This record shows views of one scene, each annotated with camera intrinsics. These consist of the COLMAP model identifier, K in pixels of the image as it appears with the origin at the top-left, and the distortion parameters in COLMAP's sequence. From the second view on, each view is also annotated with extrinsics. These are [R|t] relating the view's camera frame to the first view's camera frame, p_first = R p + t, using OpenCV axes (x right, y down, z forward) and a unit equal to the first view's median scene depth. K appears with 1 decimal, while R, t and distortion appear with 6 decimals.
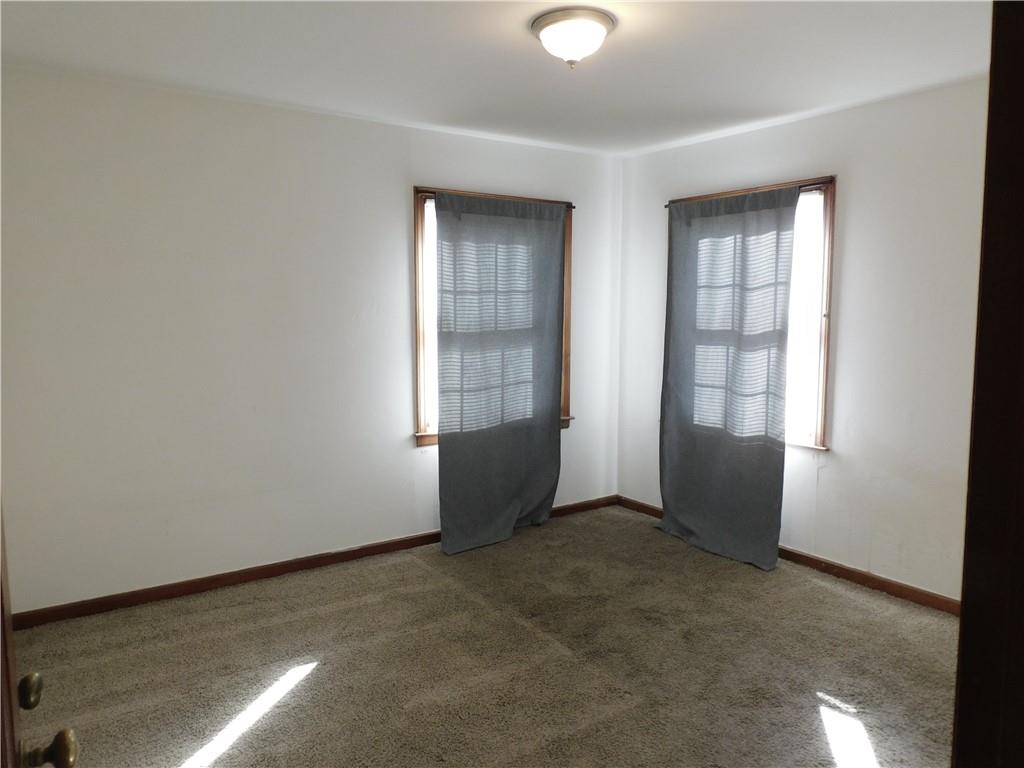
lens RADIAL K [[725.3, 0, 513.9], [0, 725.3, 382.7], [0, 0, 1]] dist [-0.009565, 0.002642]
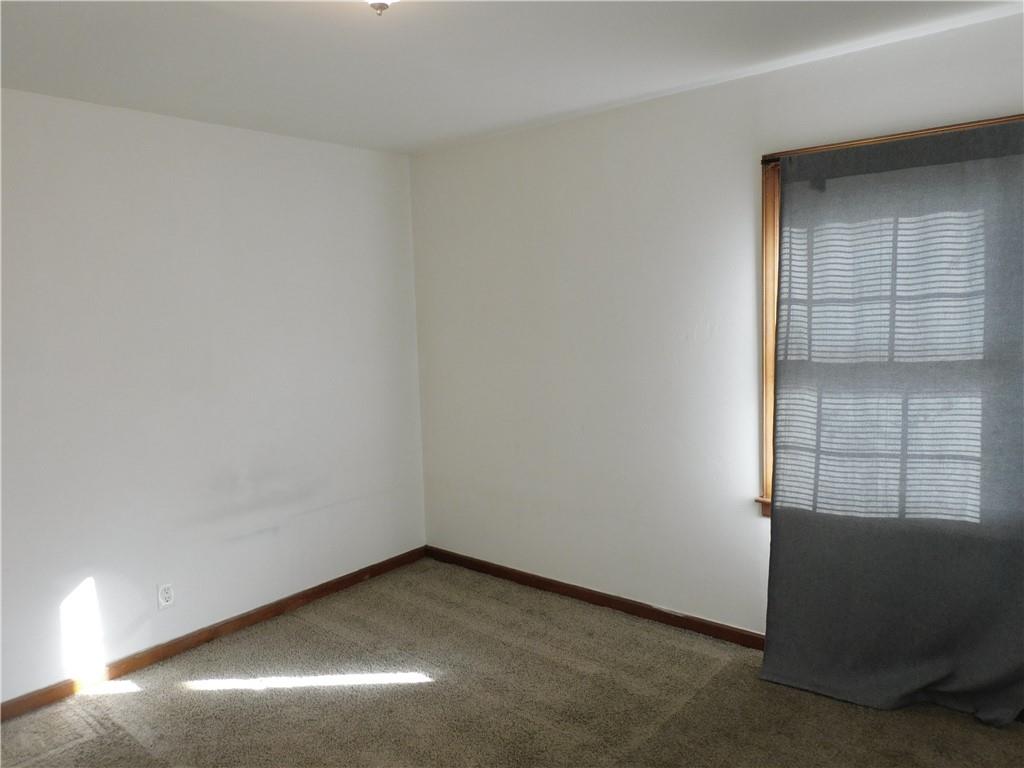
lens RADIAL K [[725.3, 0, 513.9], [0, 725.3, 382.7], [0, 0, 1]] dist [-0.009565, 0.002642]
pose [[0.267087, 0.087814, -0.959663, 0.481050], [-0.069349, 0.995009, 0.071748, -0.078439], [0.961174, 0.047389, 0.271843, 0.552611]]
